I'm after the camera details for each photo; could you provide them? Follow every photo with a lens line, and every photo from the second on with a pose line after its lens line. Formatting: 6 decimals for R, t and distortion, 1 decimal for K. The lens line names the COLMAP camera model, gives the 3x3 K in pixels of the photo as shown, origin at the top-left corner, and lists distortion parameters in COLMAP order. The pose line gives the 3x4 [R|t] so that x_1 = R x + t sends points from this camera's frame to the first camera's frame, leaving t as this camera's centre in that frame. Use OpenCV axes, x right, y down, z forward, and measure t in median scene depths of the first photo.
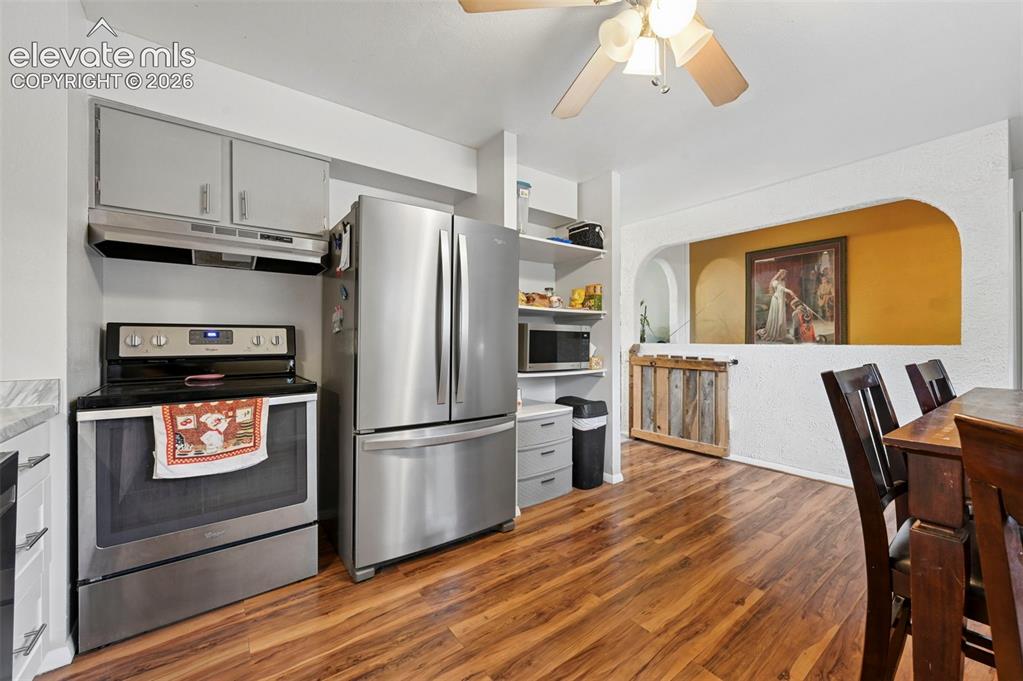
lens RADIAL K [[407.5, 0, 531.4], [0, 407.5, 337.8], [0, 0, 1]] dist [-0.001938, -0.000344]
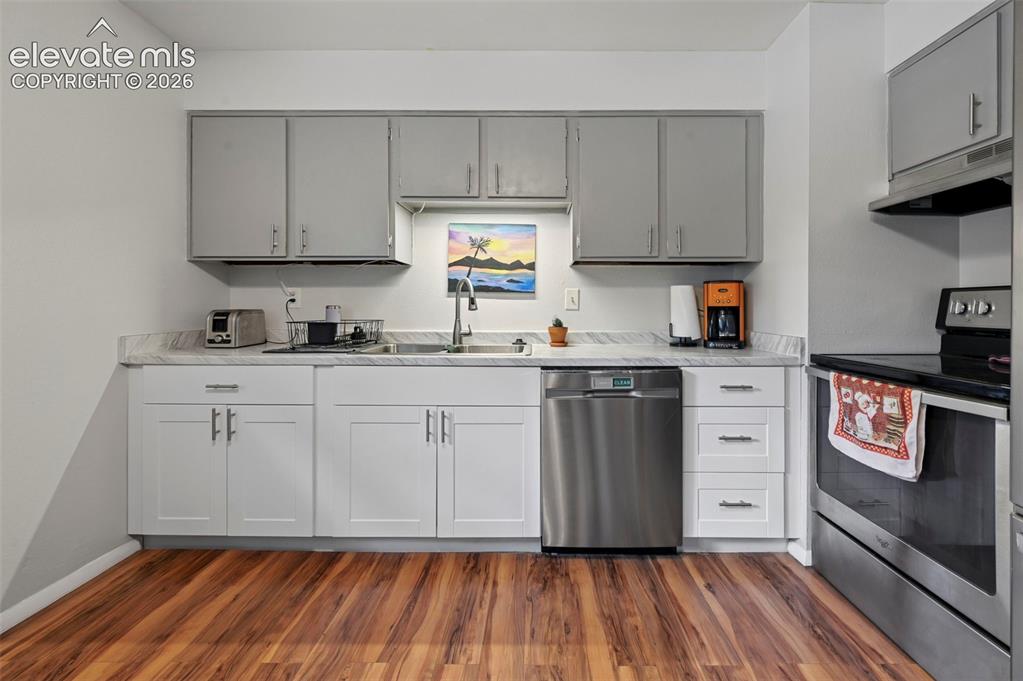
lens RADIAL K [[407.5, 0, 535.4], [0, 407.5, 306.0], [0, 0, 1]] dist [-0.001938, -0.000344]
pose [[-0.622303, -0.001311, -0.782775, 0.251697], [0.000431, 0.999998, -0.002018, 0.003726], [0.782776, -0.001593, -0.622301, 0.793151]]
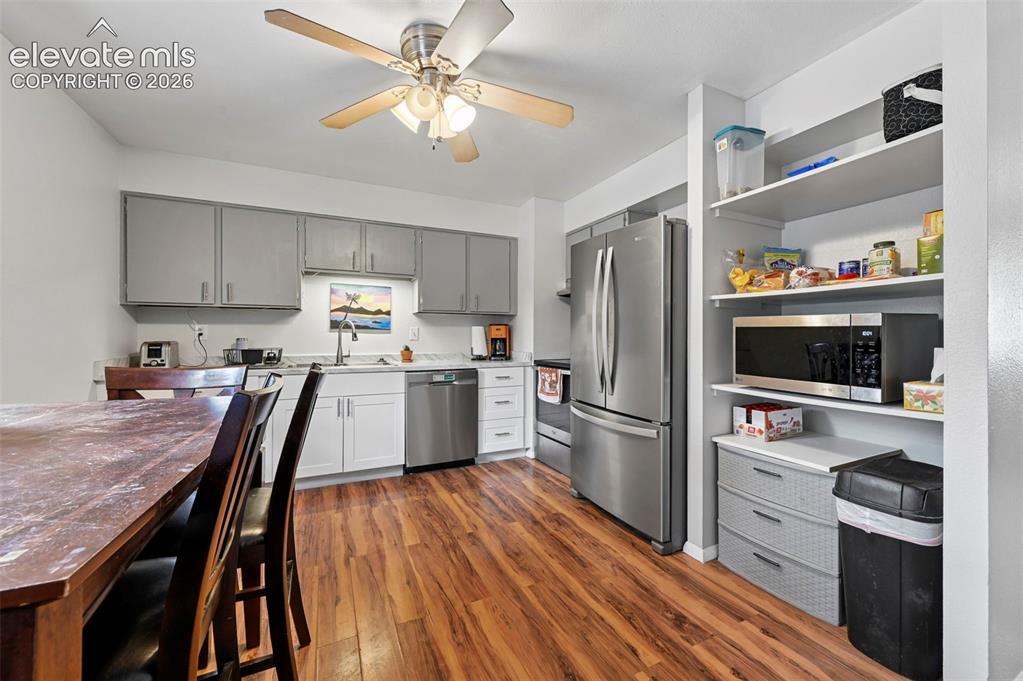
lens RADIAL K [[407.5, 0, 530.7], [0, 407.5, 335.5], [0, 0, 1]] dist [-0.001938, -0.000344]
pose [[-0.200475, -0.001409, -0.979698, 1.047882], [0.001452, 0.999997, -0.001735, -0.005888], [0.979698, -0.001770, -0.200473, 1.071796]]
